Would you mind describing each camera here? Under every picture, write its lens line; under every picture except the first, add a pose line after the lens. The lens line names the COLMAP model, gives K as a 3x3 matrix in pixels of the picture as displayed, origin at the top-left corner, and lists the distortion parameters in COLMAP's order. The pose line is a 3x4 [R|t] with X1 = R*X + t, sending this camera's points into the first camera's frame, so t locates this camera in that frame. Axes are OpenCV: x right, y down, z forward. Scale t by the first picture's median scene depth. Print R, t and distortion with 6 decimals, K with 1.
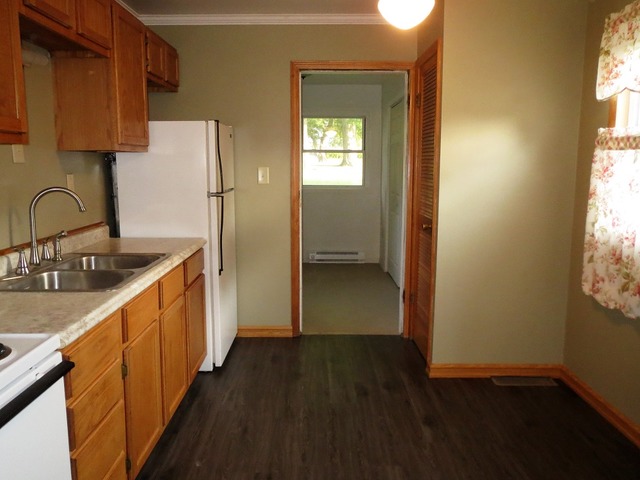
lens RADIAL K [[538.8, 0, 320.0], [0, 538.8, 240.0], [0, 0, 1]] dist [-0.013461, -0.003020]
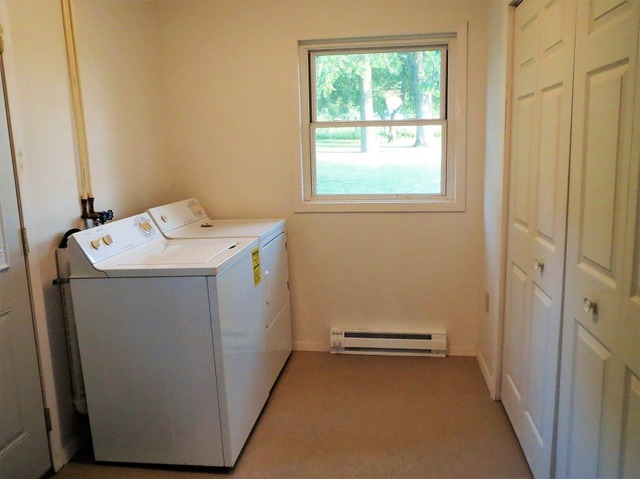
lens RADIAL K [[538.8, 0, 320.0], [0, 538.8, 239.5], [0, 0, 1]] dist [-0.013461, -0.003020]
pose [[0.990187, 0.000365, -0.139749, 0.037693], [0.004405, 0.999418, 0.033820, -0.075580], [0.139680, -0.034104, 0.989609, 0.490474]]
